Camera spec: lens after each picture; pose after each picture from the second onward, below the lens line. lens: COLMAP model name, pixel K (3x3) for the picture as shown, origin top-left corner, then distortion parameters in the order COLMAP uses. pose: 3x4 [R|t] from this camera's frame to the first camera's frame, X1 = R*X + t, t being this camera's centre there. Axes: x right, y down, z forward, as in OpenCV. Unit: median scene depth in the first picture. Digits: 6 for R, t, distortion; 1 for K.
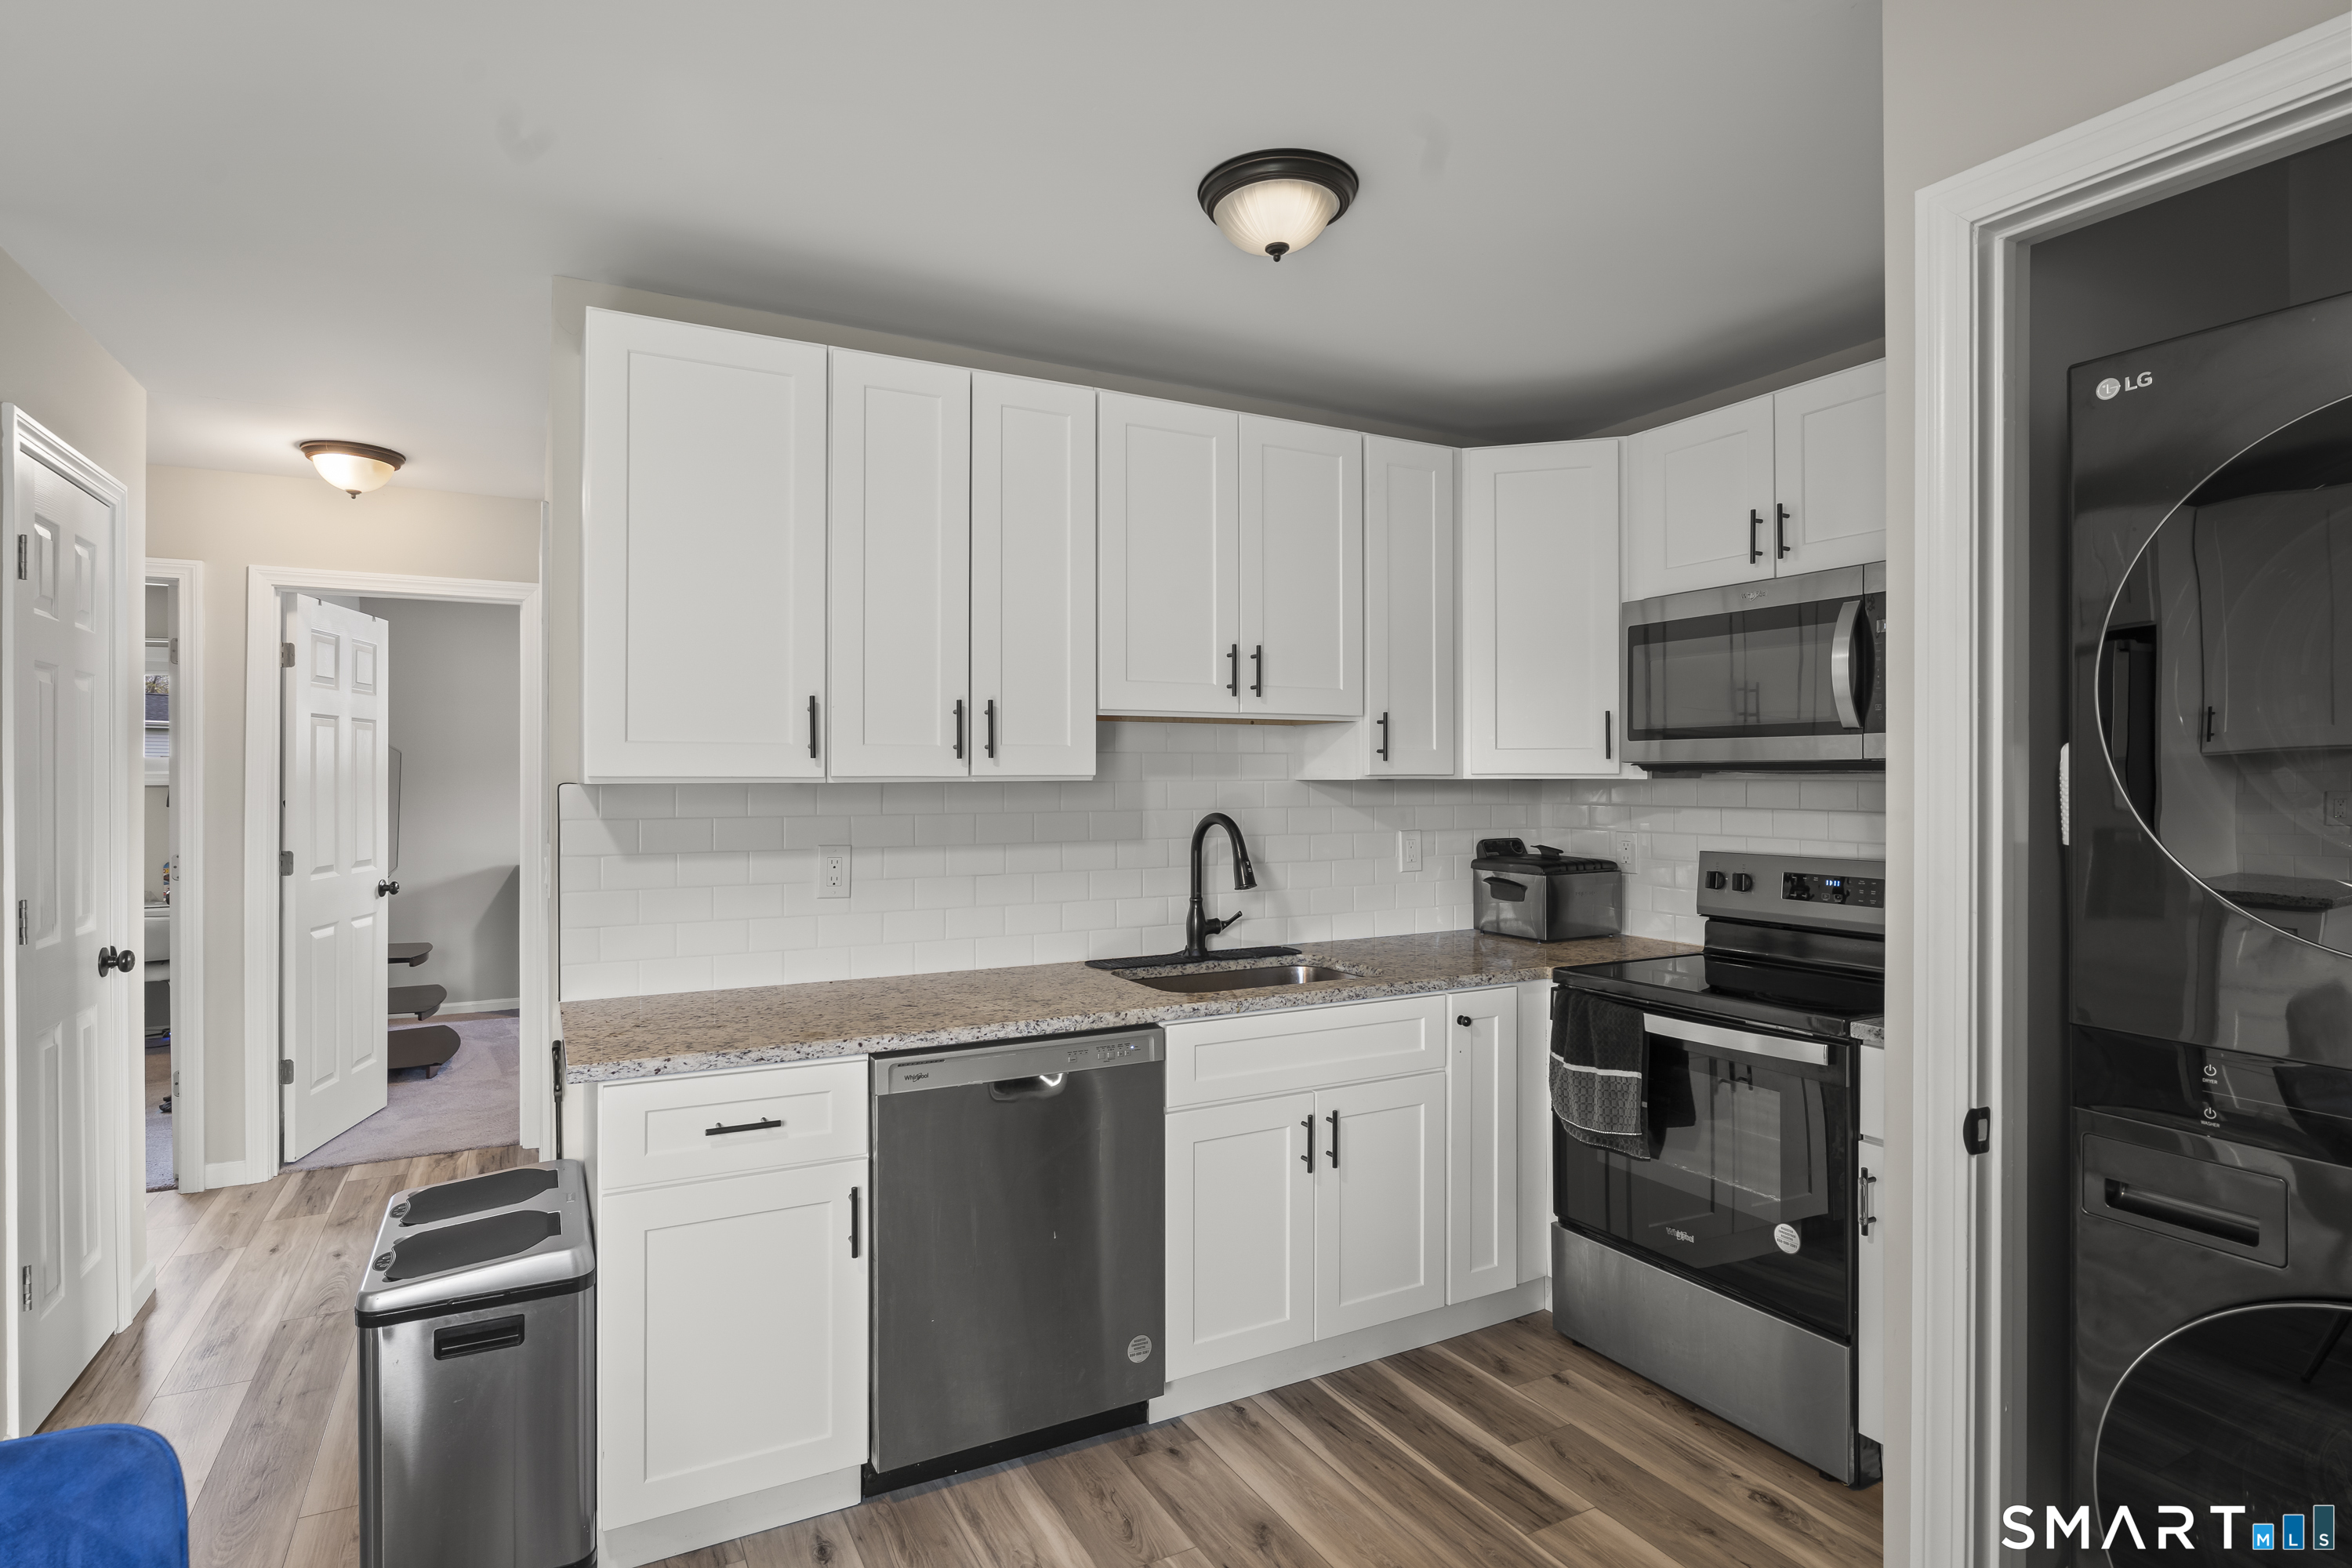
lens RADIAL K [[1205.7, 0, 1162.6], [0, 1205.7, 770.2], [0, 0, 1]] dist [-0.008949, 0.002229]
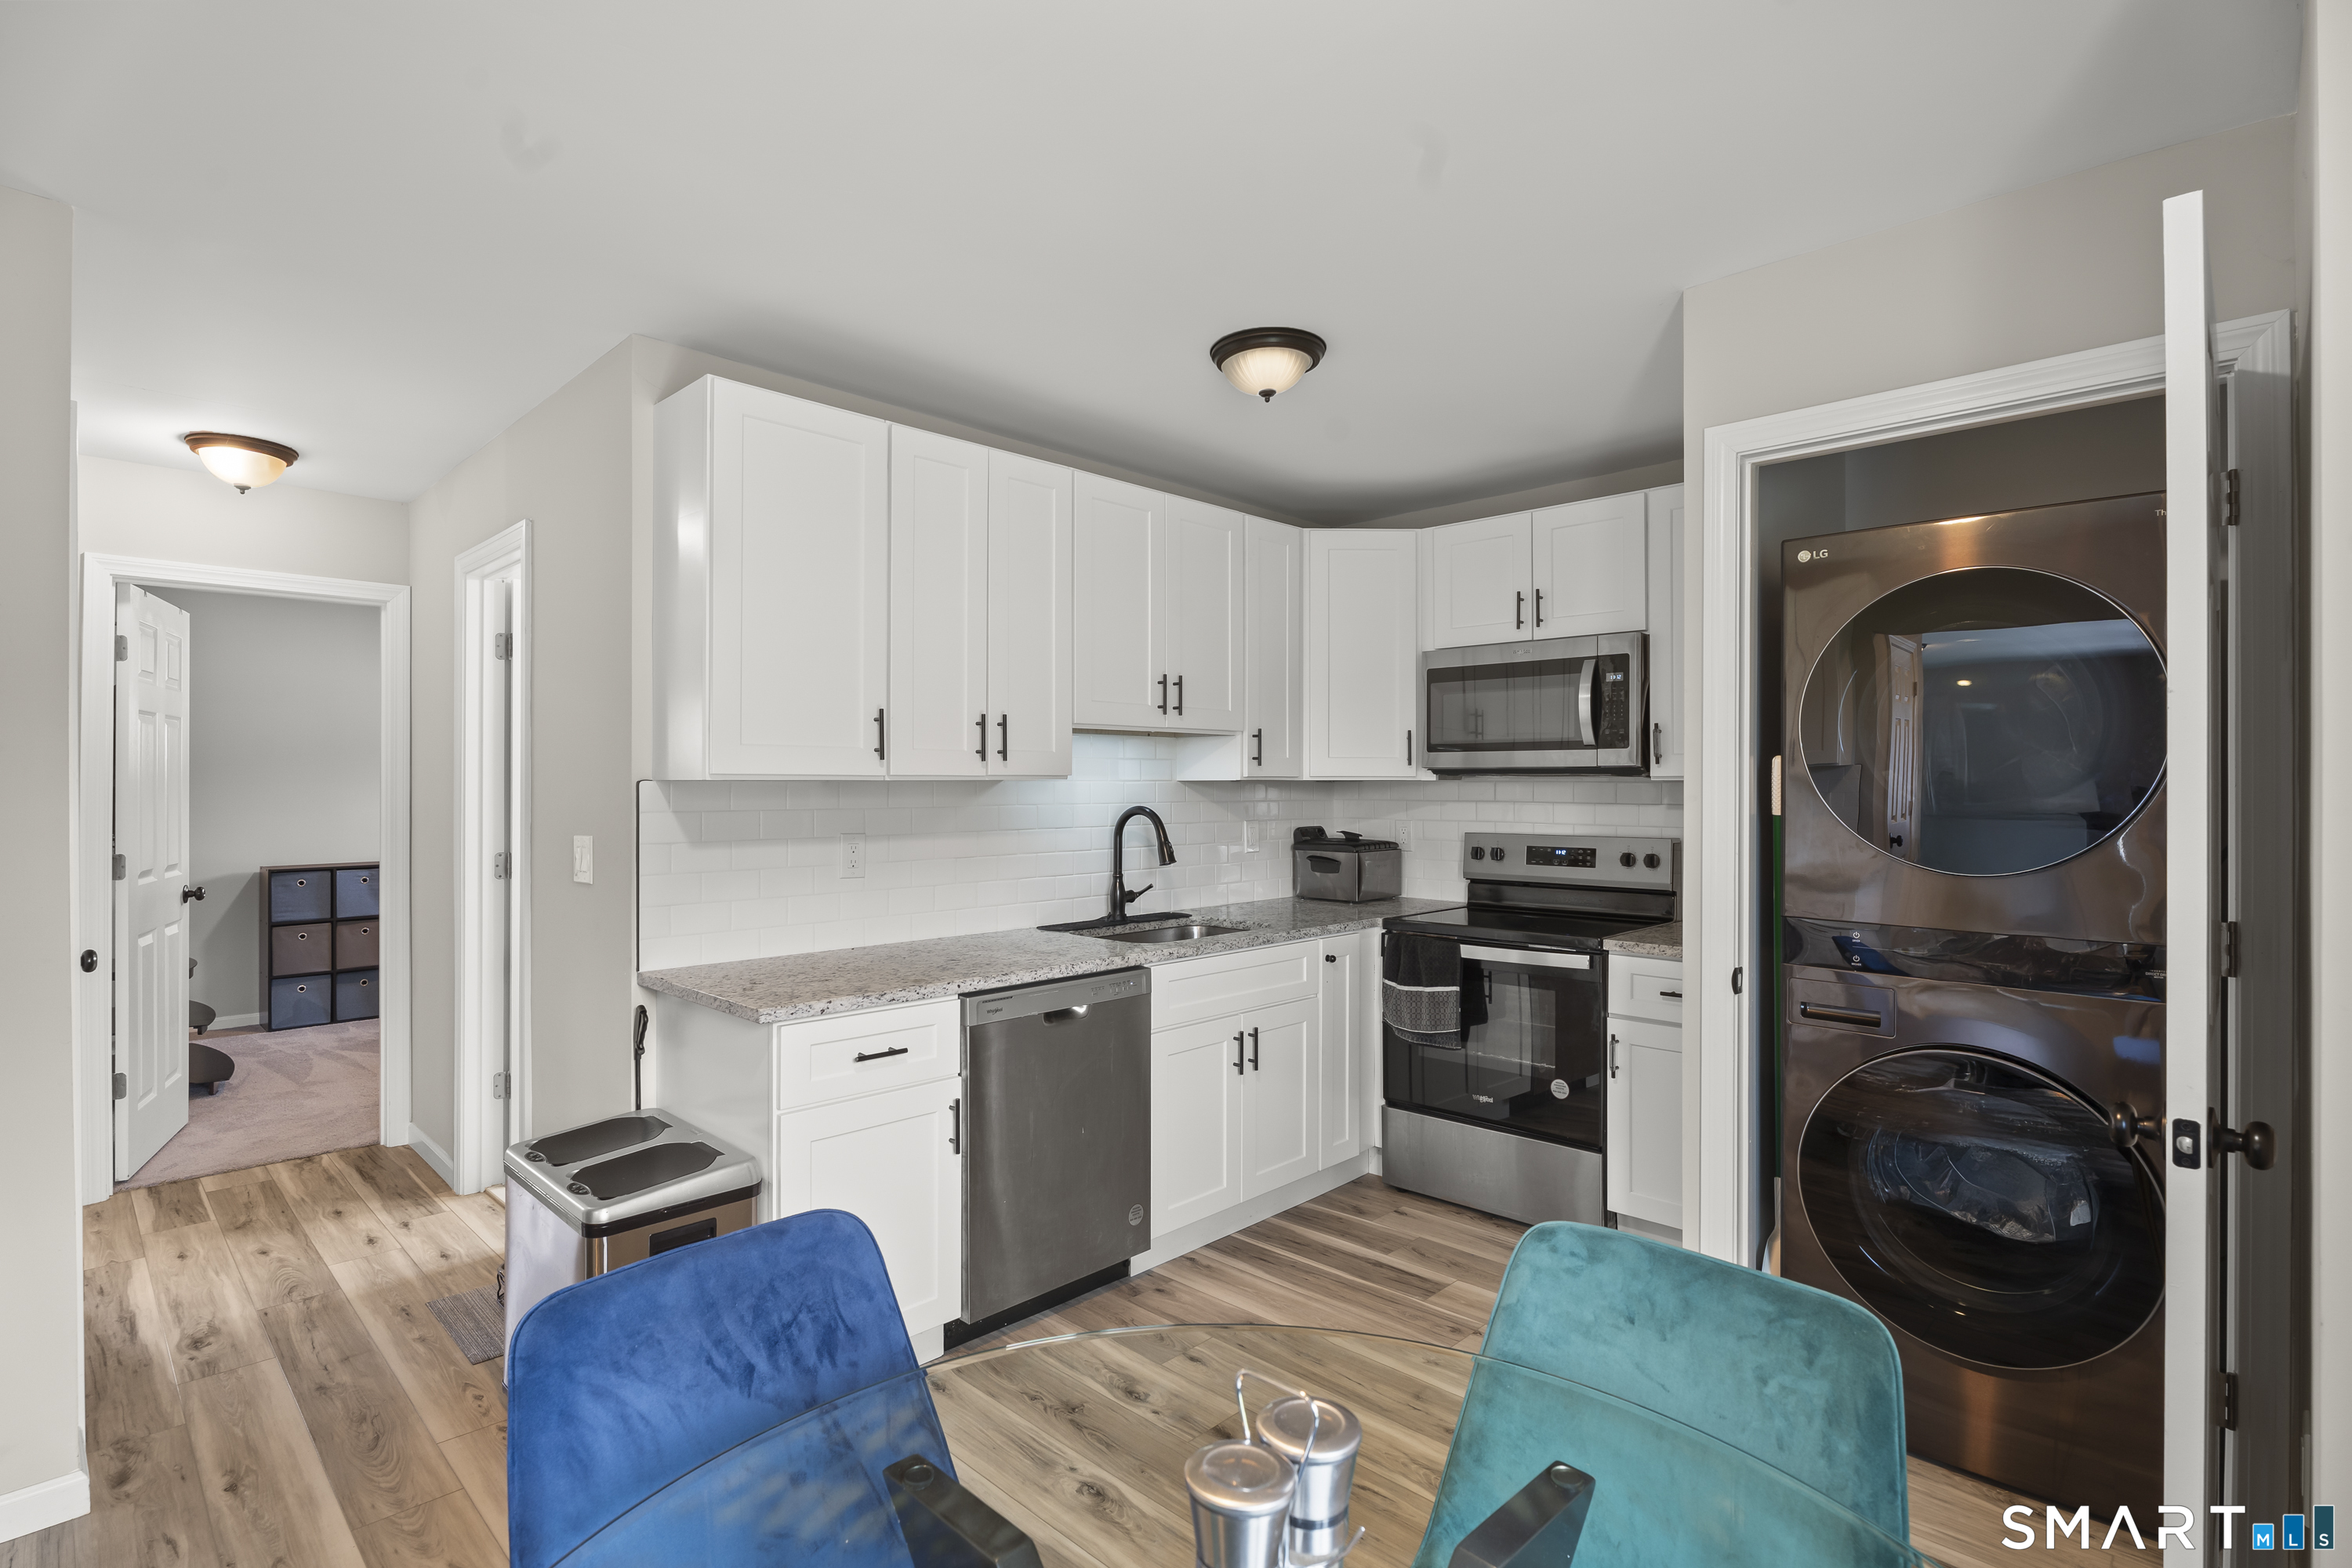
lens RADIAL K [[1138.2, 0, 1167.3], [0, 1138.2, 778.5], [0, 0, 1]] dist [-0.017921, 0.010748]
pose [[0.952491, 0.002838, 0.304553, -0.322262], [-0.003094, 0.999995, 0.000357, 0.006752], [-0.304551, -0.001282, 0.952495, -0.161616]]
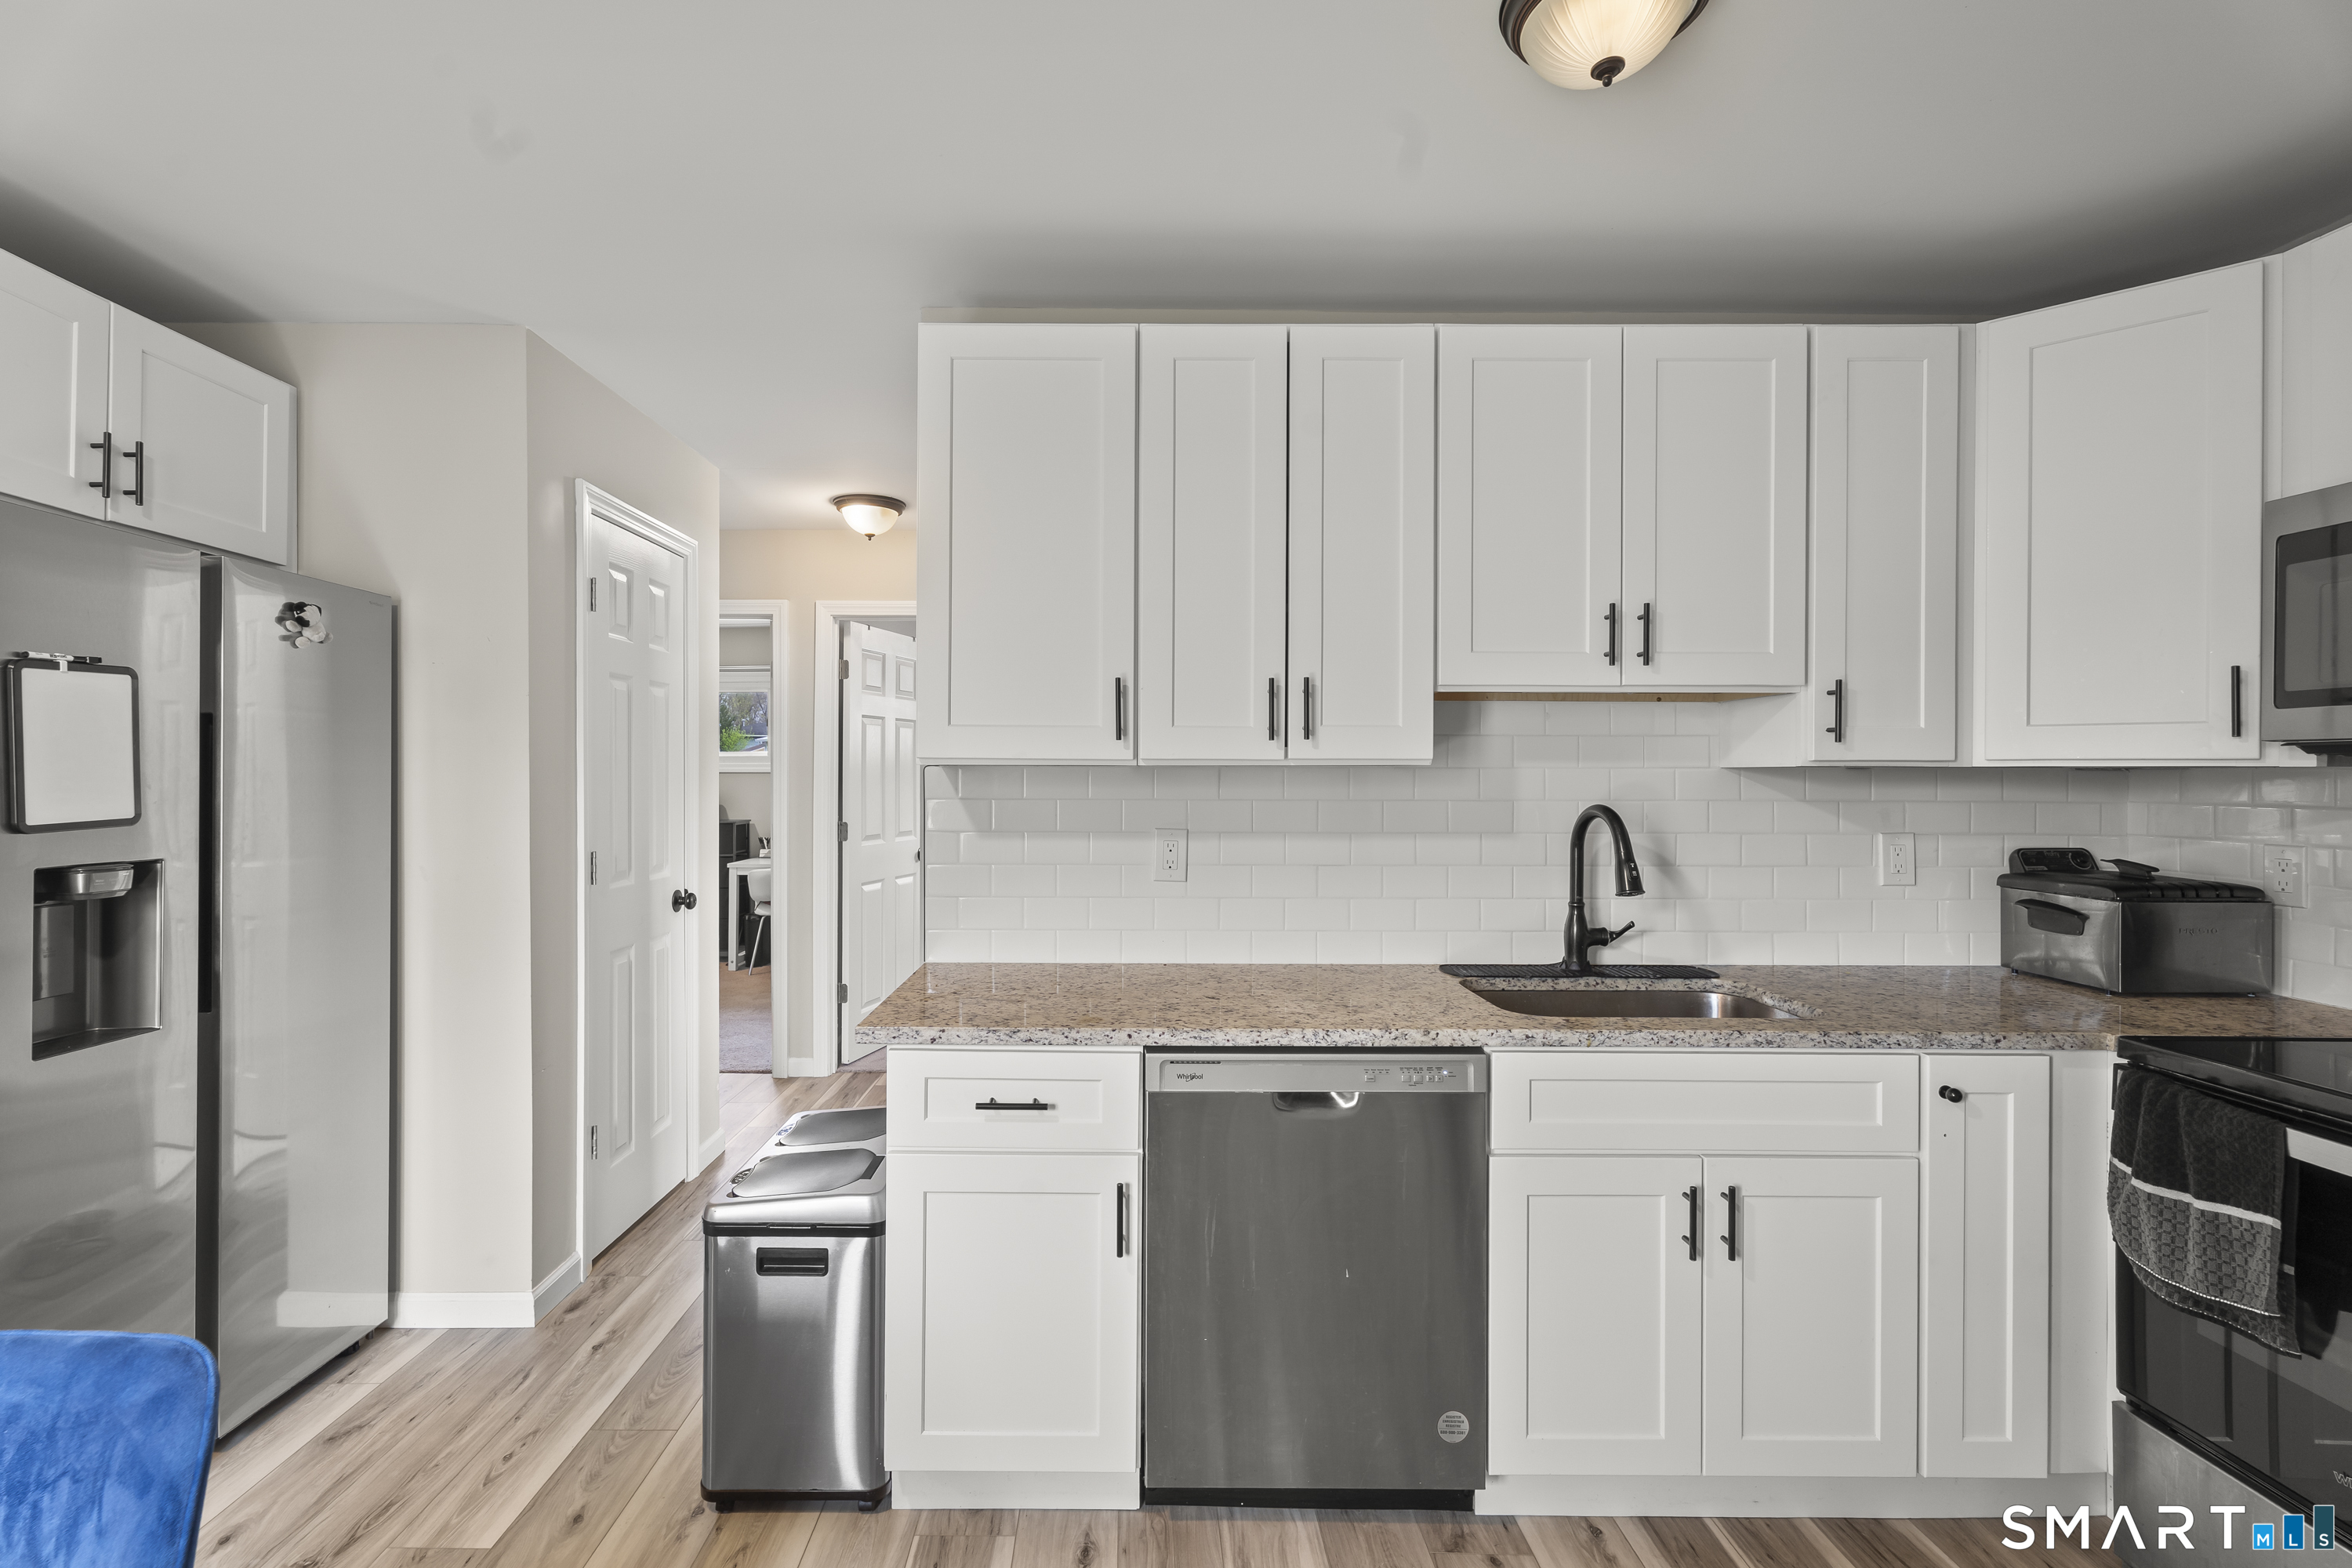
lens RADIAL K [[1073.4, 0, 1123.4], [0, 1073.4, 771.1], [0, 0, 1]] dist [0.003972, 0.000882]
pose [[0.882815, 0.004547, -0.469699, 0.116462], [-0.002234, 0.999982, 0.005482, 0.009301], [0.469716, -0.003790, 0.882810, 0.191753]]
